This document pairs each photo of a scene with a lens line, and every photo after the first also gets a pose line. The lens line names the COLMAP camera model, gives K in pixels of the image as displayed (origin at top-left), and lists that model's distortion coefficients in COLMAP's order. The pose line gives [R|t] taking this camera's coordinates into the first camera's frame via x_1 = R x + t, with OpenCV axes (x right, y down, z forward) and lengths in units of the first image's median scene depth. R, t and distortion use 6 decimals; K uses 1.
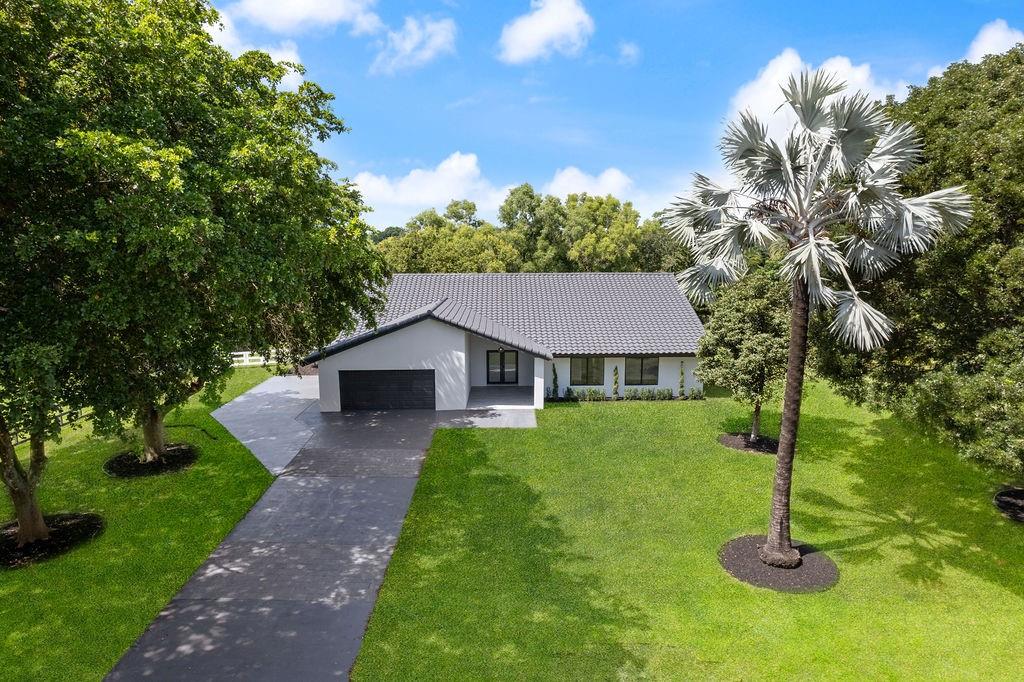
lens RADIAL K [[653.8, 0, 516.2], [0, 653.8, 343.8], [0, 0, 1]] dist [-0.084722, 0.073436]
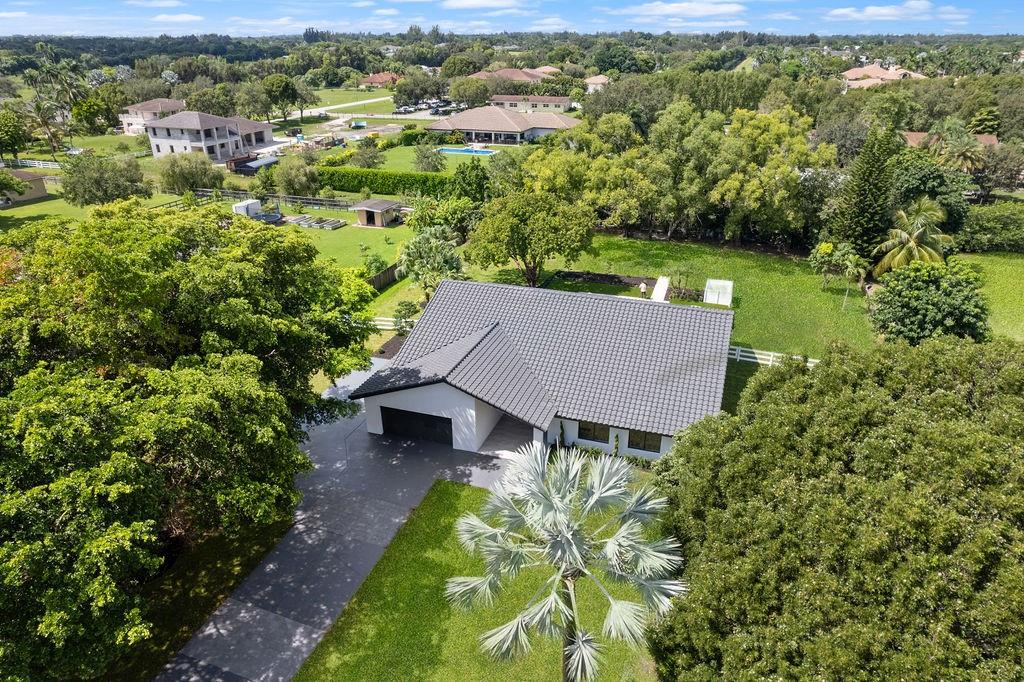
lens RADIAL K [[653.8, 0, 516.2], [0, 653.8, 343.8], [0, 0, 1]] dist [-0.084722, 0.073436]
pose [[0.936542, 0.150101, -0.316793, 0.330123], [-0.053389, 0.954224, 0.294290, -0.434139], [0.346465, -0.258701, 0.901685, 0.018367]]
